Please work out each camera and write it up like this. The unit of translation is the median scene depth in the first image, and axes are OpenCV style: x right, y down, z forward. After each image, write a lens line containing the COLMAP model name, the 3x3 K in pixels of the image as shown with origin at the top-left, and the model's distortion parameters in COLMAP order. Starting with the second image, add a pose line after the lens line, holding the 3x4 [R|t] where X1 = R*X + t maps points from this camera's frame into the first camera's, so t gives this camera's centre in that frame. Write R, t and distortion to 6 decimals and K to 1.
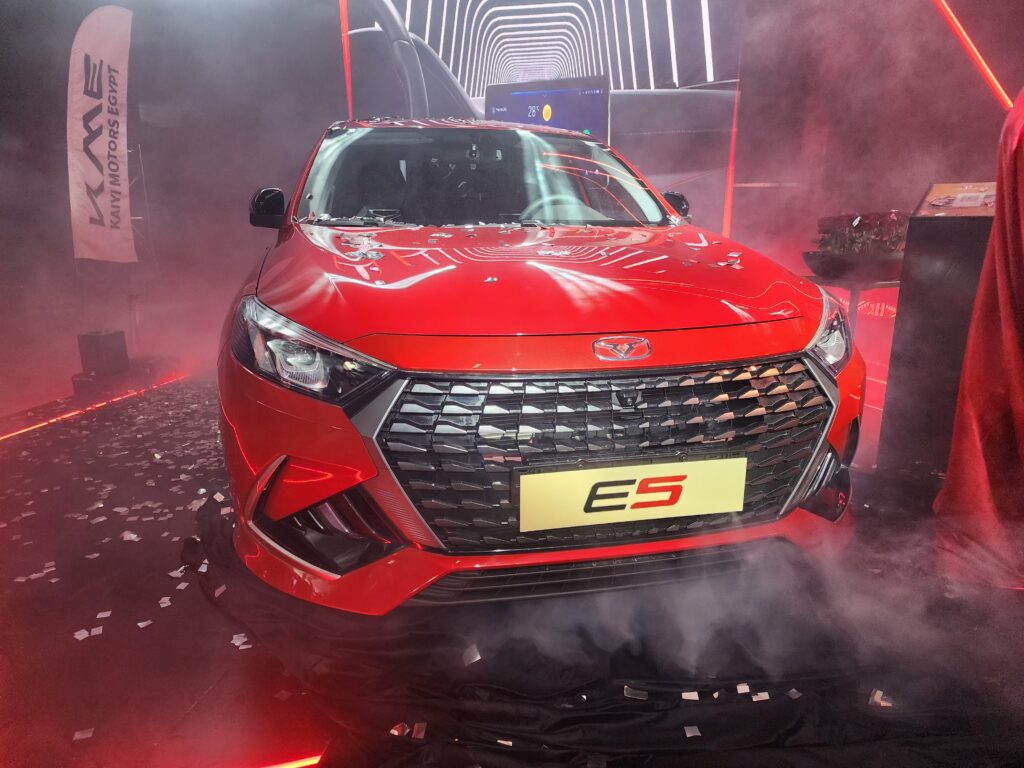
lens RADIAL K [[717.7, 0, 481.0], [0, 717.7, 401.9], [0, 0, 1]] dist [0.048300, -0.052969]
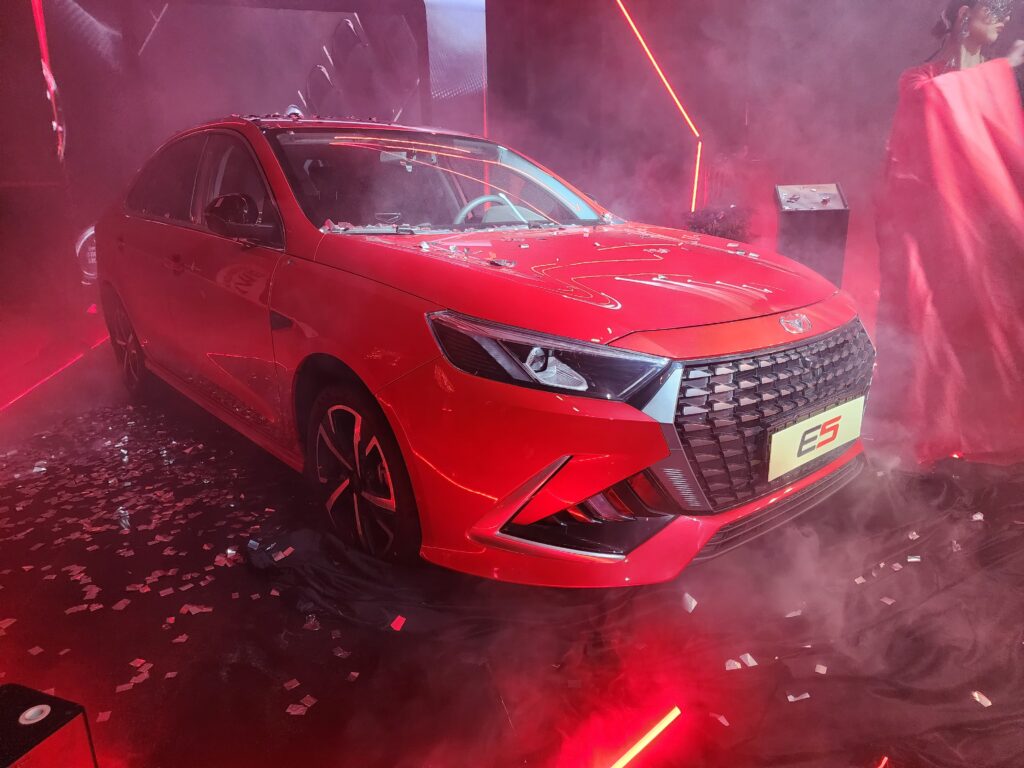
lens RADIAL K [[717.7, 0, 496.9], [0, 717.7, 417.1], [0, 0, 1]] dist [0.048300, -0.052969]
pose [[0.875986, -0.155210, 0.456682, -0.863618], [0.142381, 0.987829, 0.062621, -0.065813], [-0.460843, 0.010167, 0.887423, 0.126822]]
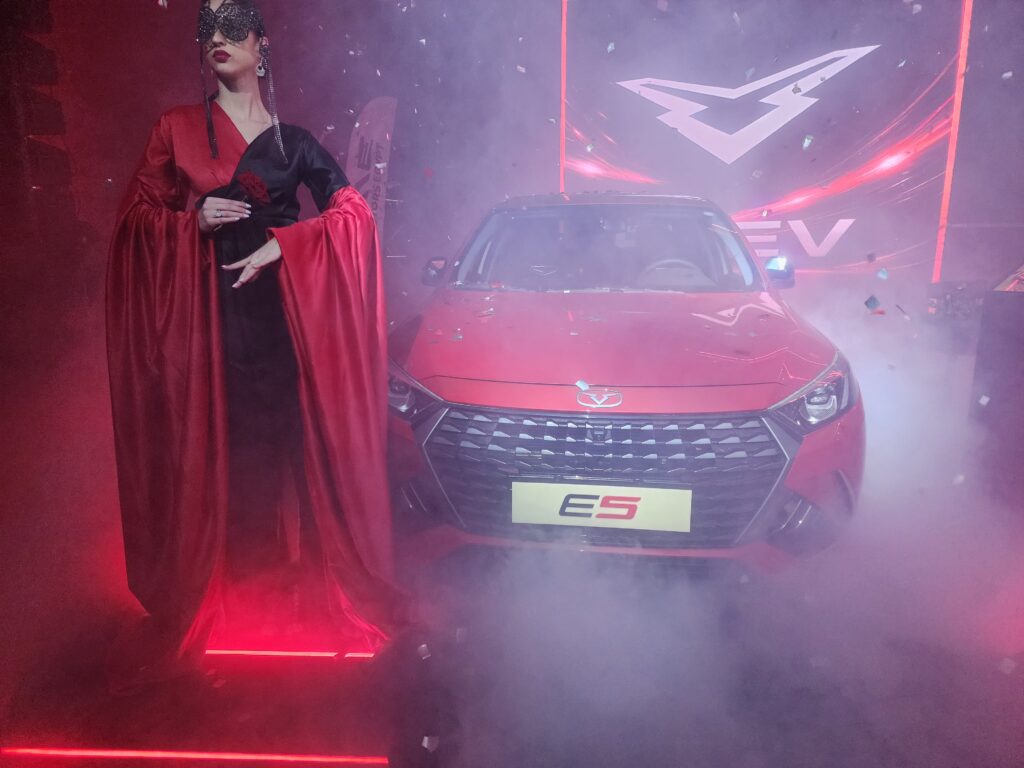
lens RADIAL K [[717.7, 0, 478.2], [0, 717.7, 381.9], [0, 0, 1]] dist [0.048300, -0.052969]
pose [[0.934271, 0.068115, -0.349997, 0.455900], [-0.088736, 0.995118, -0.043203, -0.025831], [0.345345, 0.071421, 0.935754, -0.352095]]
